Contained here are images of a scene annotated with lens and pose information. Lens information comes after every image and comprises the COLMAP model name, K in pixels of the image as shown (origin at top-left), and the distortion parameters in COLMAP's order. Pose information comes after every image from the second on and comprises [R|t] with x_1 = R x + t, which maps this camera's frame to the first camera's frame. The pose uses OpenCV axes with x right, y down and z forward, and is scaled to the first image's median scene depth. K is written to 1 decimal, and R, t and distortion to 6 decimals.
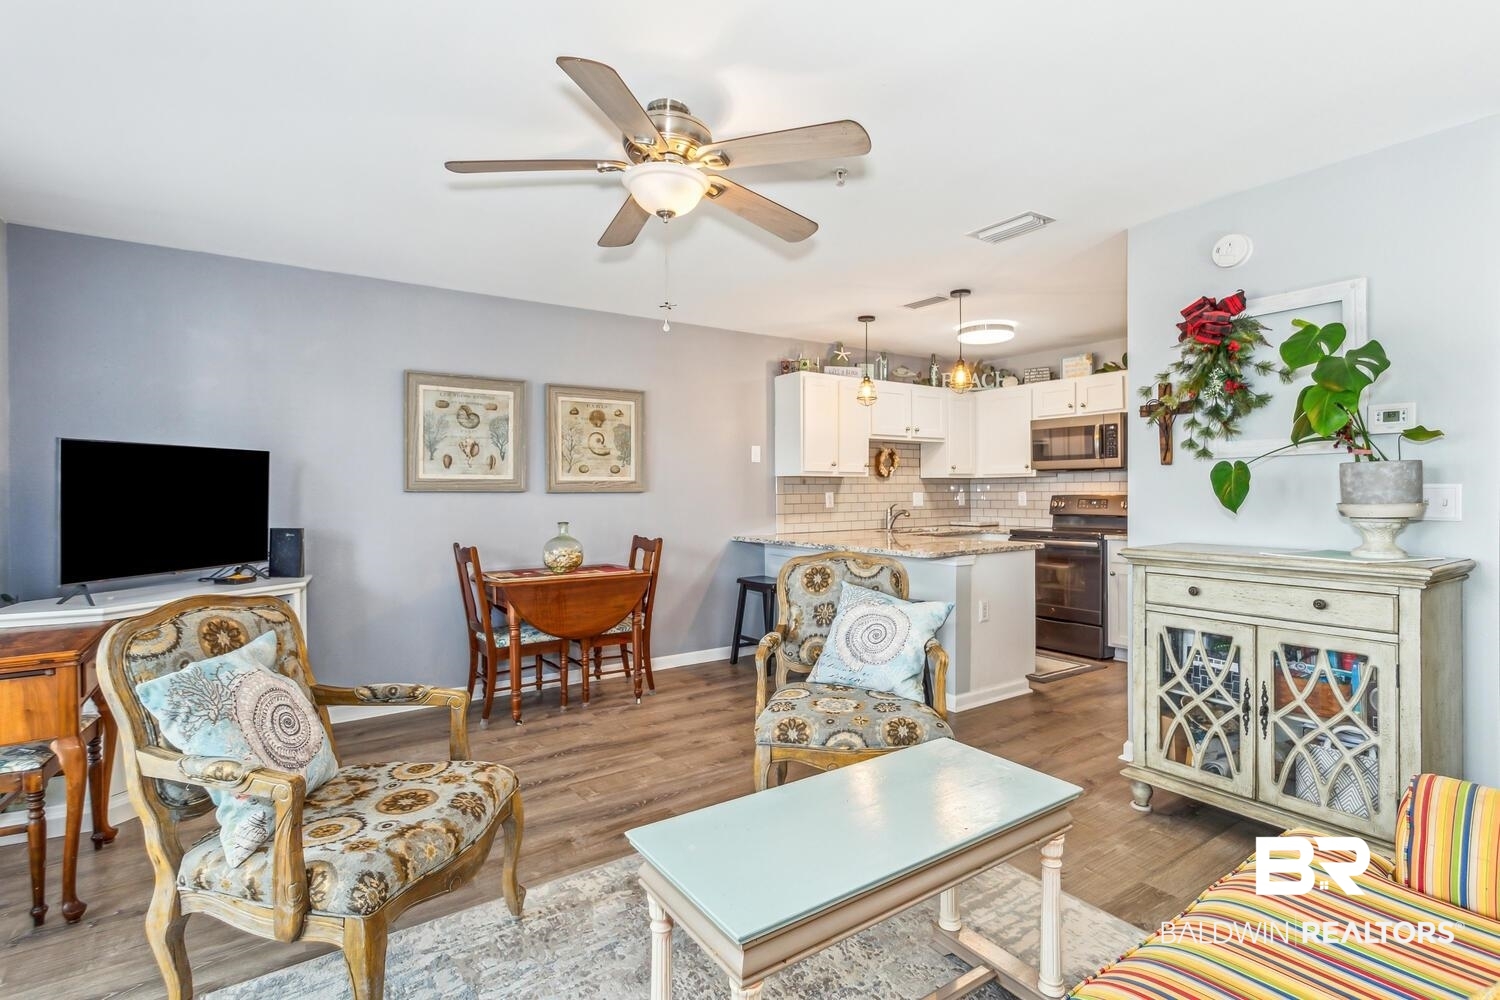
lens RADIAL K [[720.7, 0, 751.5], [0, 720.7, 492.5], [0, 0, 1]] dist [-0.000775, 0.000161]
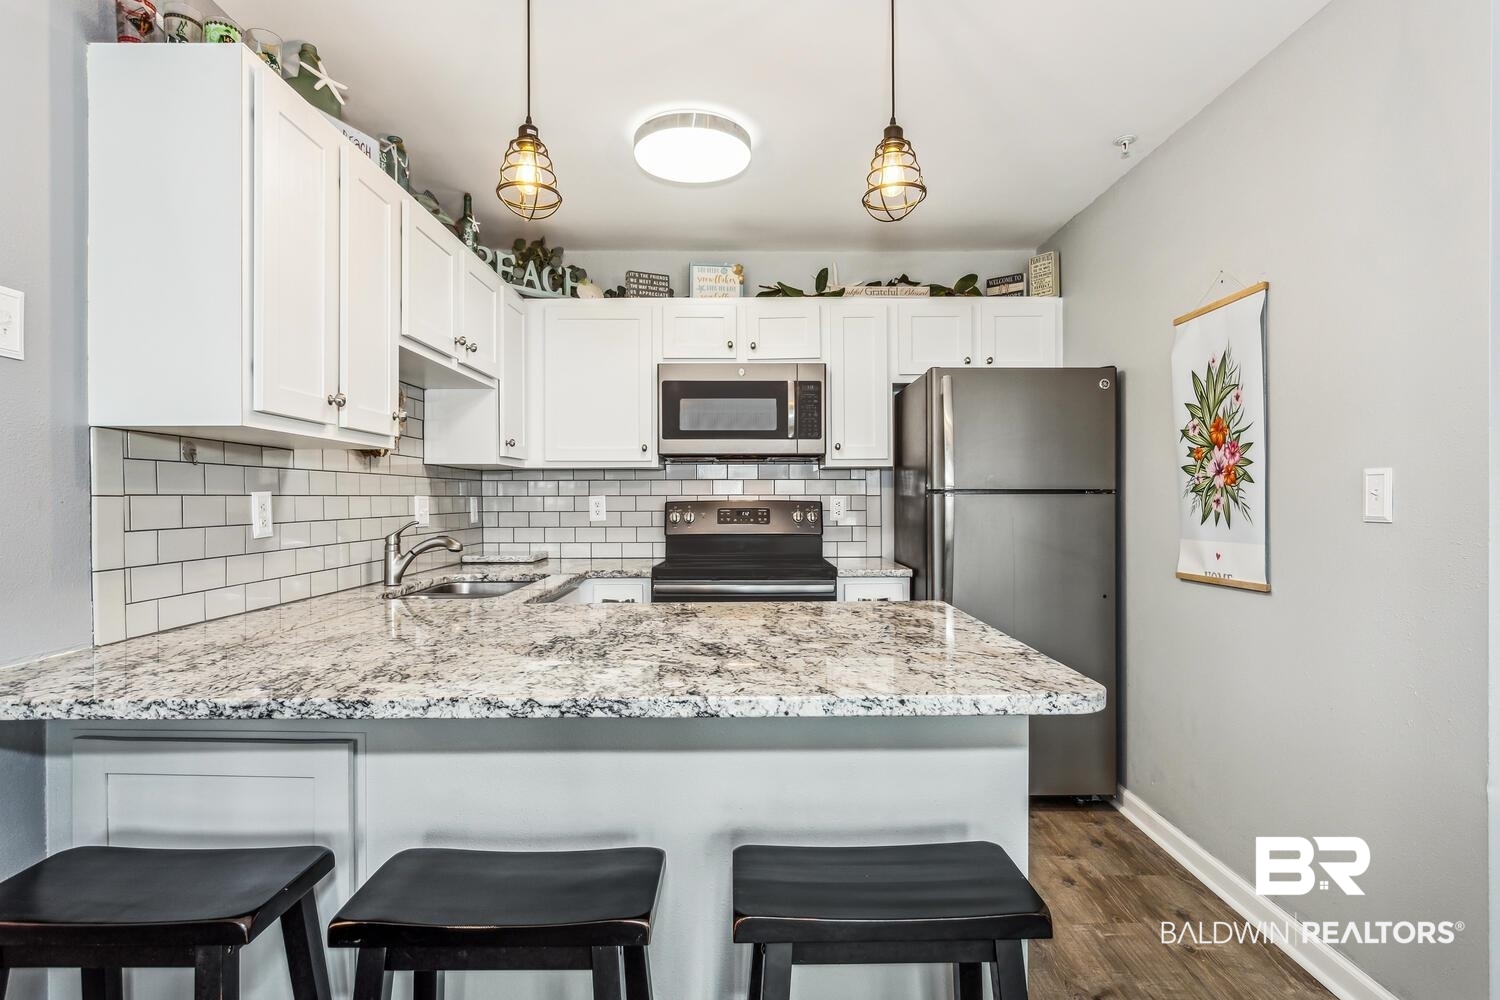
lens RADIAL K [[786.8, 0, 745.8], [0, 786.8, 498.1], [0, 0, 1]] dist [0.001821, 0.001089]
pose [[0.566382, 0.005599, 0.824124, -0.061755], [0.000448, 0.999975, -0.007101, 0.005383], [-0.824143, 0.004391, 0.566365, 0.596266]]
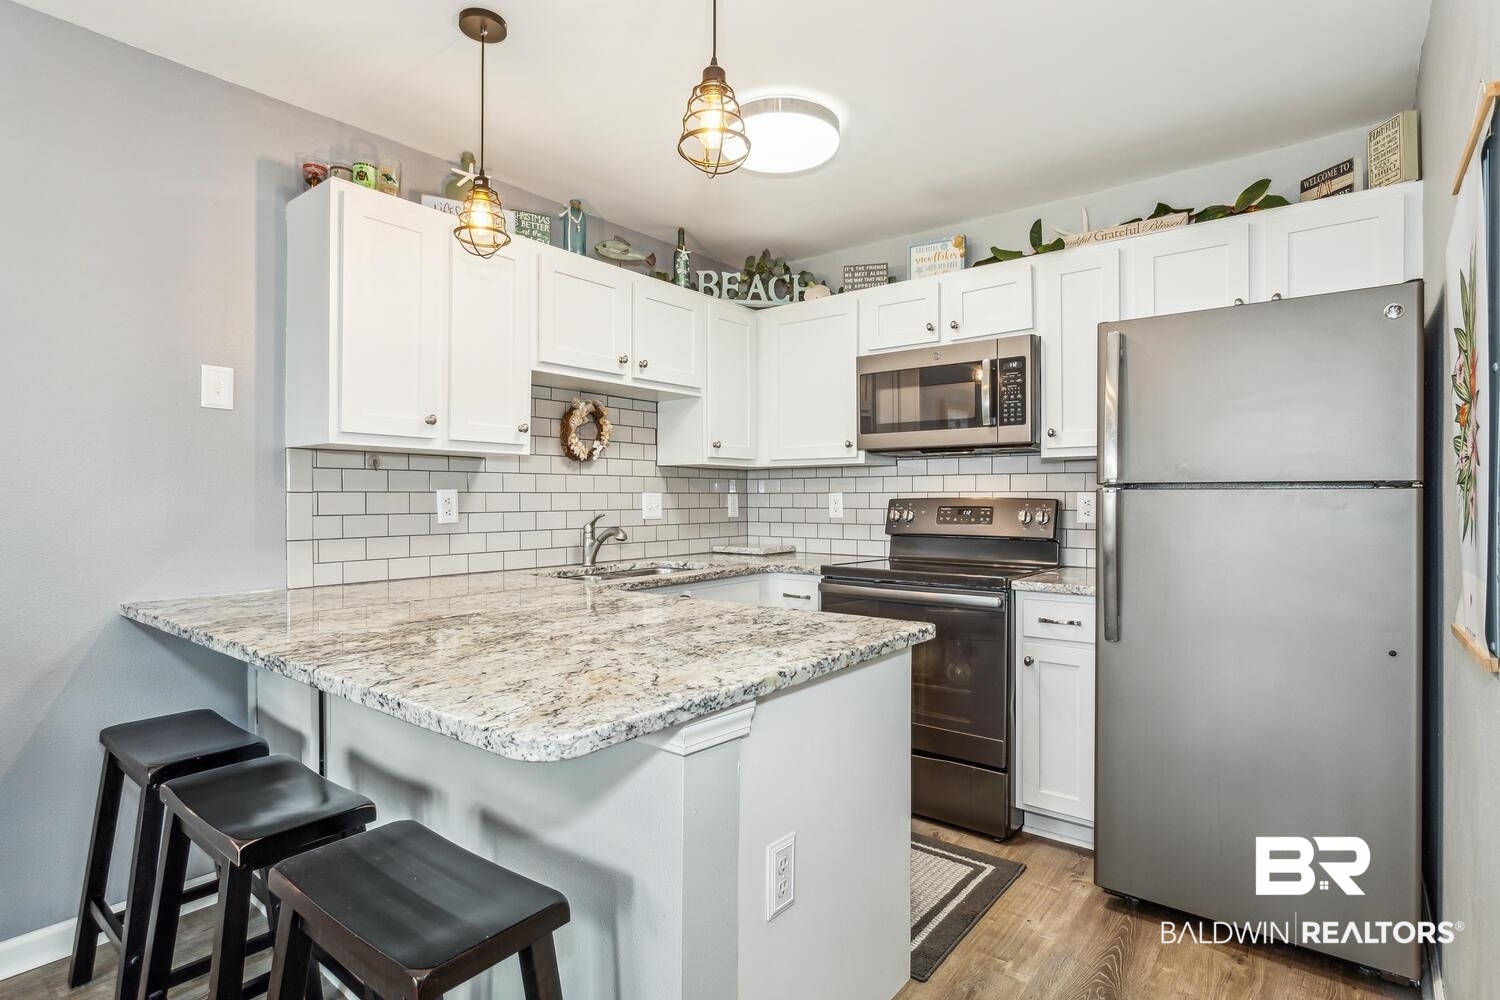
lens RADIAL K [[759.2, 0, 746.9], [0, 759.2, 495.5], [0, 0, 1]] dist [-0.001232, 0.000567]
pose [[0.958694, 0.007219, 0.284347, 0.149199], [-0.005620, 0.999963, -0.006440, 0.005544], [-0.284383, 0.004576, 0.958700, 0.478511]]
